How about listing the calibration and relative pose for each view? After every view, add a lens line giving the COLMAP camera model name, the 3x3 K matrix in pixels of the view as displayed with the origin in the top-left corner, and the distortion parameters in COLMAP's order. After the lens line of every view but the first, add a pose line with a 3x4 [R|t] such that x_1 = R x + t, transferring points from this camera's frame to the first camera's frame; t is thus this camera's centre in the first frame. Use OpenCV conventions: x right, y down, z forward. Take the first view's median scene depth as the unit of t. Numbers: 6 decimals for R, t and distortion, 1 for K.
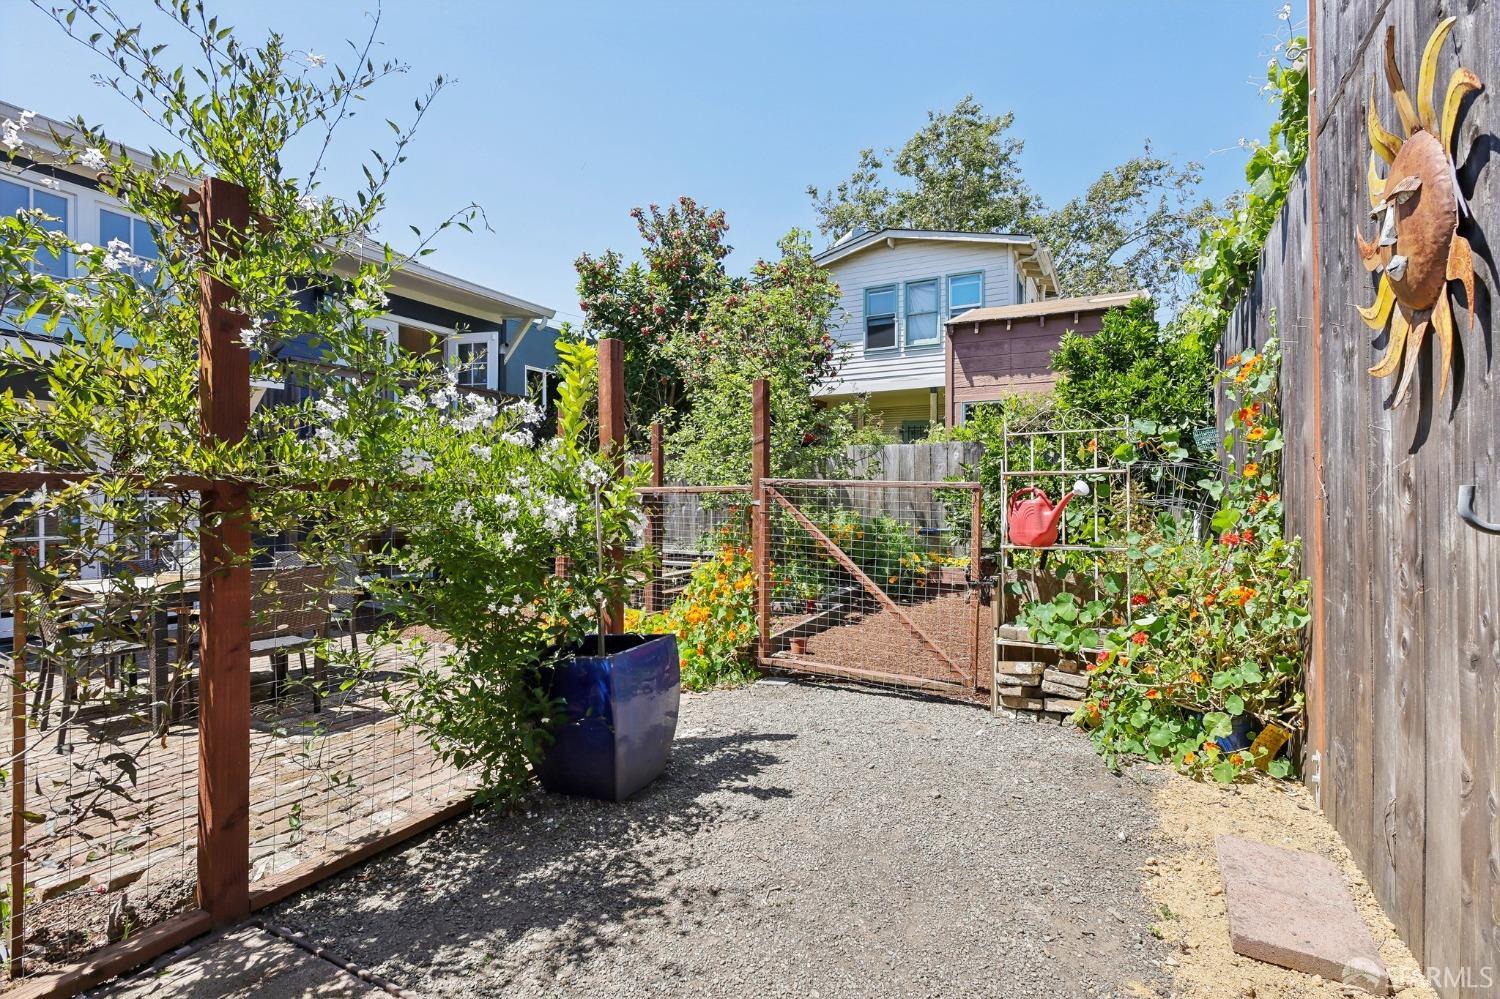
lens RADIAL K [[679.2, 0, 777.7], [0, 679.2, 481.5], [0, 0, 1]] dist [-0.000864, 0.000058]
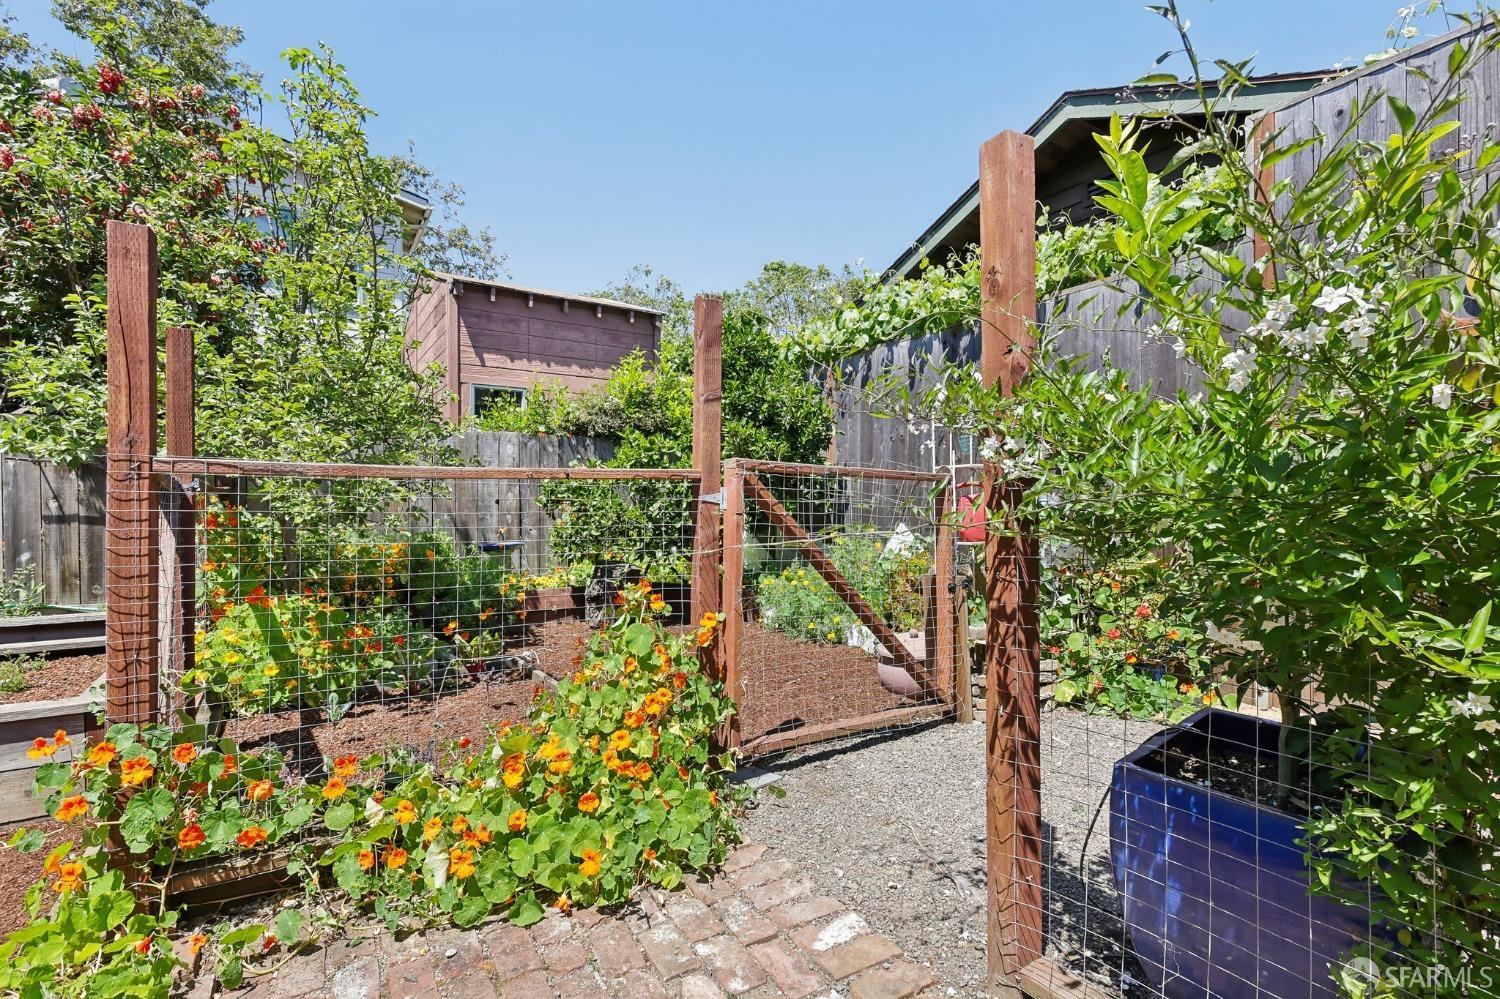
lens RADIAL K [[689.8, 0, 755.0], [0, 689.8, 499.9], [0, 0, 1]] dist [-0.002220, 0.000366]
pose [[0.507295, 0.000749, 0.861772, -0.263848], [-0.008474, 0.999956, 0.004119, 0.013840], [-0.861731, -0.009392, 0.507279, 0.315801]]
